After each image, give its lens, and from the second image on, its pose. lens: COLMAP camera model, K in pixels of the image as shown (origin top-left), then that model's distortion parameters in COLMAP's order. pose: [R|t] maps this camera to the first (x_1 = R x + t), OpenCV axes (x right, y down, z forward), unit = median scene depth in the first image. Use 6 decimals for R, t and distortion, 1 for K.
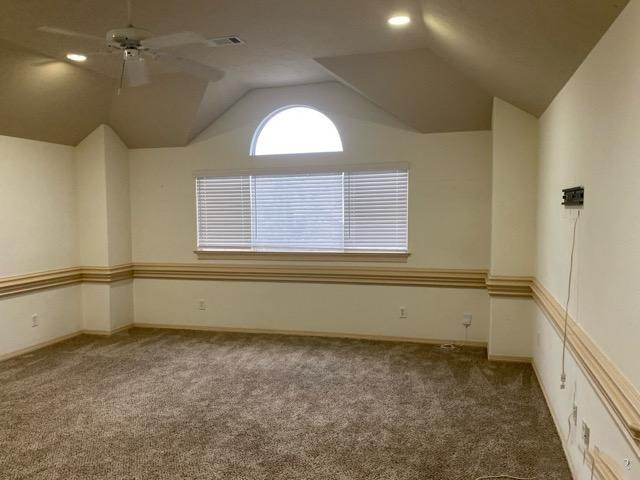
lens RADIAL K [[515.3, 0, 321.6], [0, 515.3, 242.2], [0, 0, 1]] dist [0.019241, -0.014637]
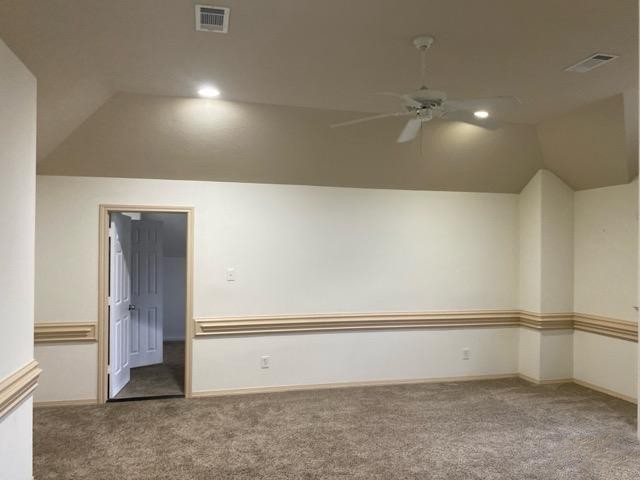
lens RADIAL K [[515.3, 0, 323.9], [0, 515.3, 241.1], [0, 0, 1]] dist [0.019241, -0.014637]
pose [[0.525217, -0.003678, -0.850961, 0.206595], [-0.066935, 0.996714, -0.045621, -0.016892], [0.848332, 0.080920, 0.523245, 0.134417]]
